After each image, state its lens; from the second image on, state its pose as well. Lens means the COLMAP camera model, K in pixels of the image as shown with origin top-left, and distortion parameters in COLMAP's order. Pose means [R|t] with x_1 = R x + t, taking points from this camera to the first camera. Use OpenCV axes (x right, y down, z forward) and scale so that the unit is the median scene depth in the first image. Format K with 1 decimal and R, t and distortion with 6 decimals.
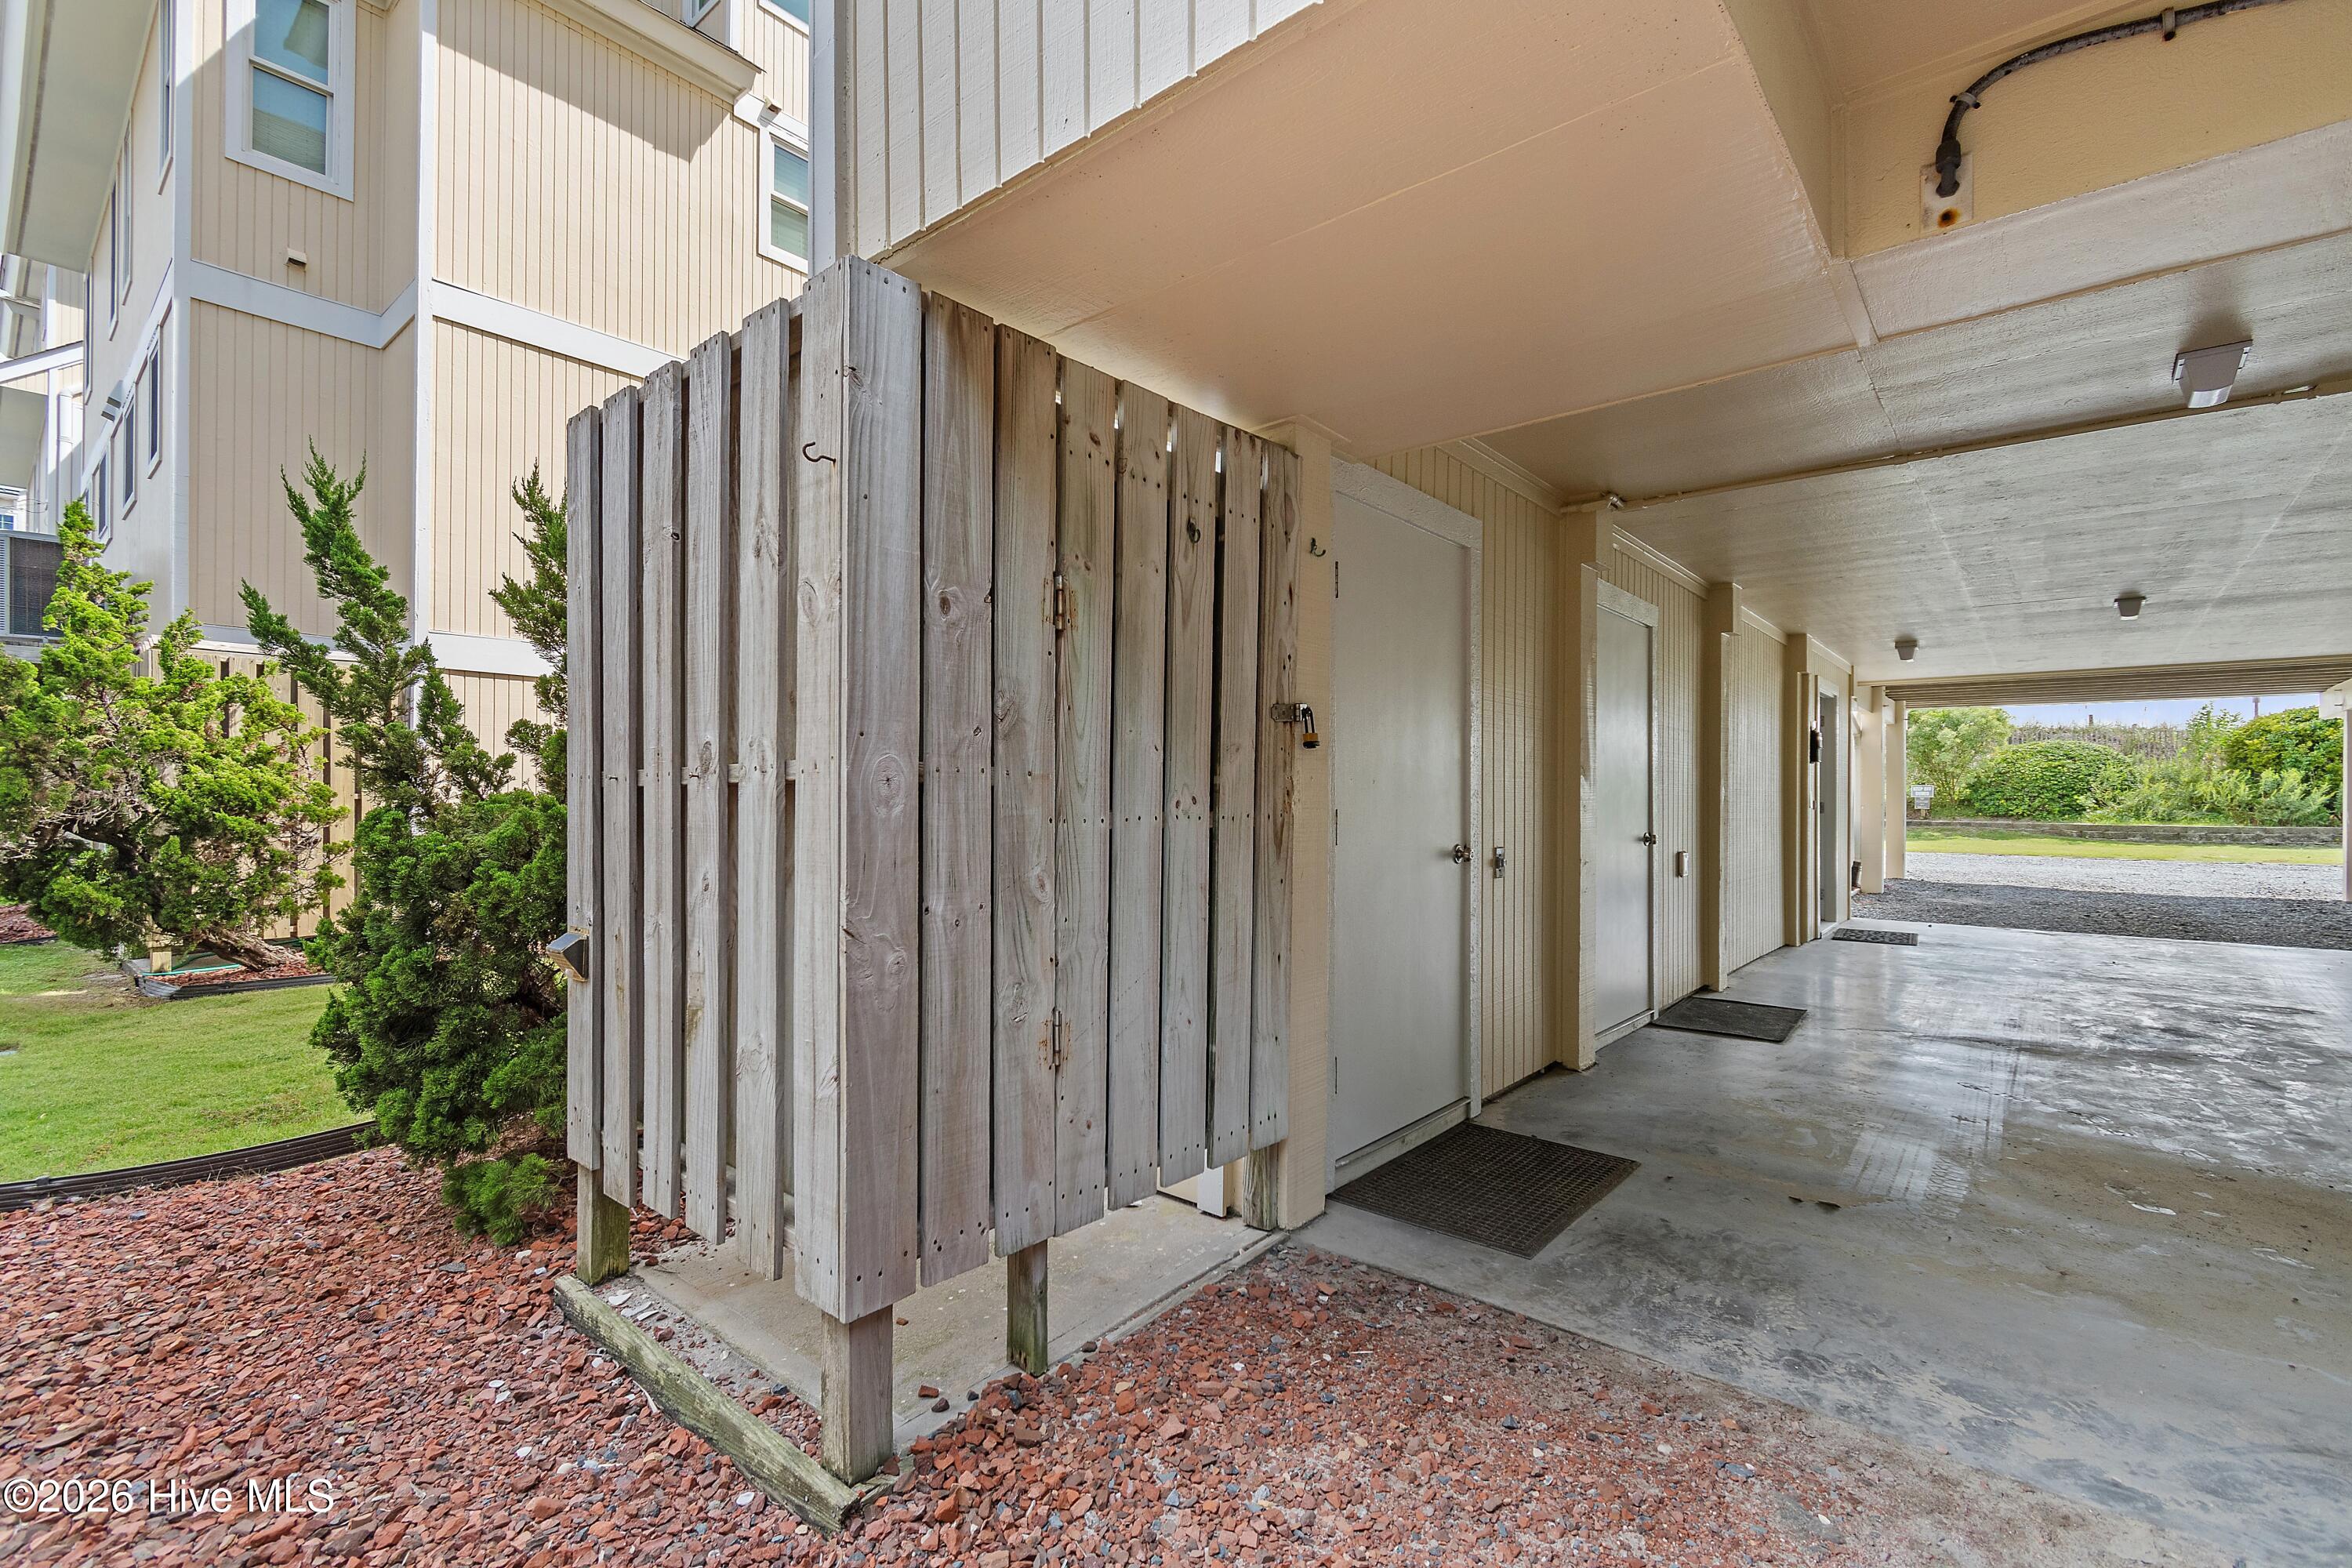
lens RADIAL K [[1036.6, 0, 1180.7], [0, 1036.6, 789.7], [0, 0, 1]] dist [0.004879, -0.001429]
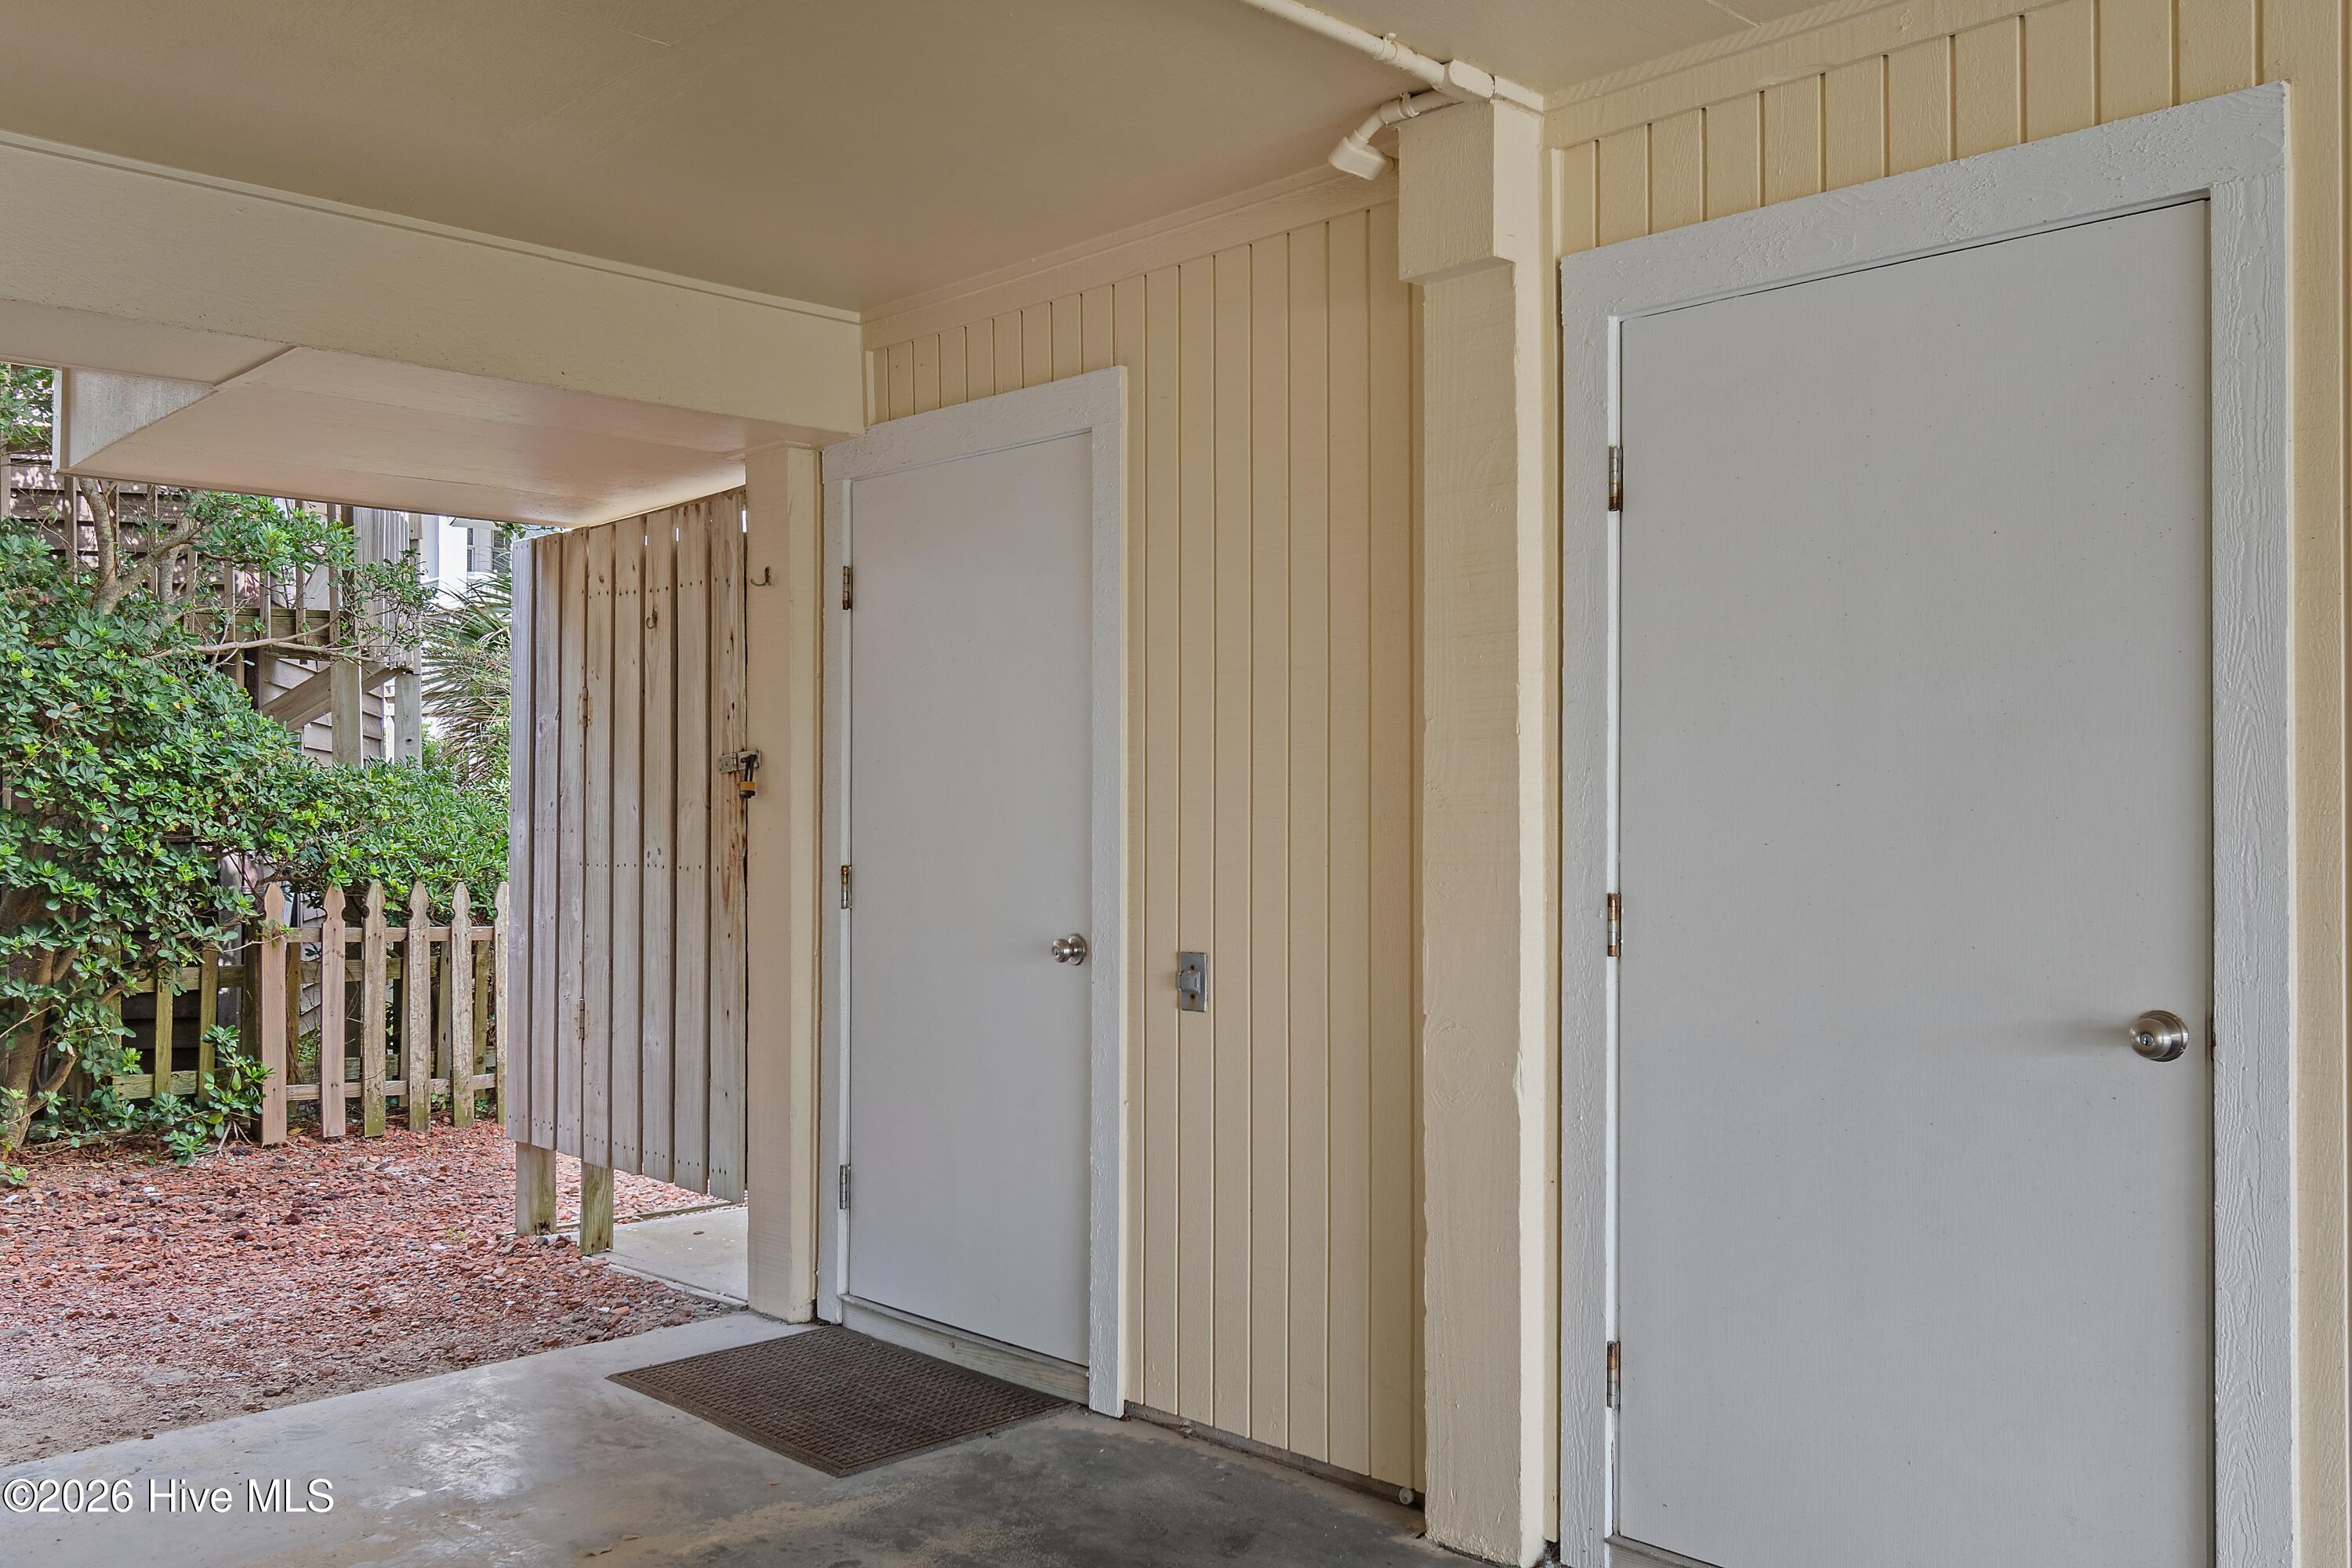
lens RADIAL K [[1964.8, 0, 1176.0], [0, 1964.8, 784.0], [0, 0, 1]] dist [-0.000490, -0.004405]
pose [[-0.100321, -0.022487, -0.994701, 1.913085], [0.005422, 0.999717, -0.023147, -0.009740], [0.994940, -0.007716, -0.100171, 1.615368]]
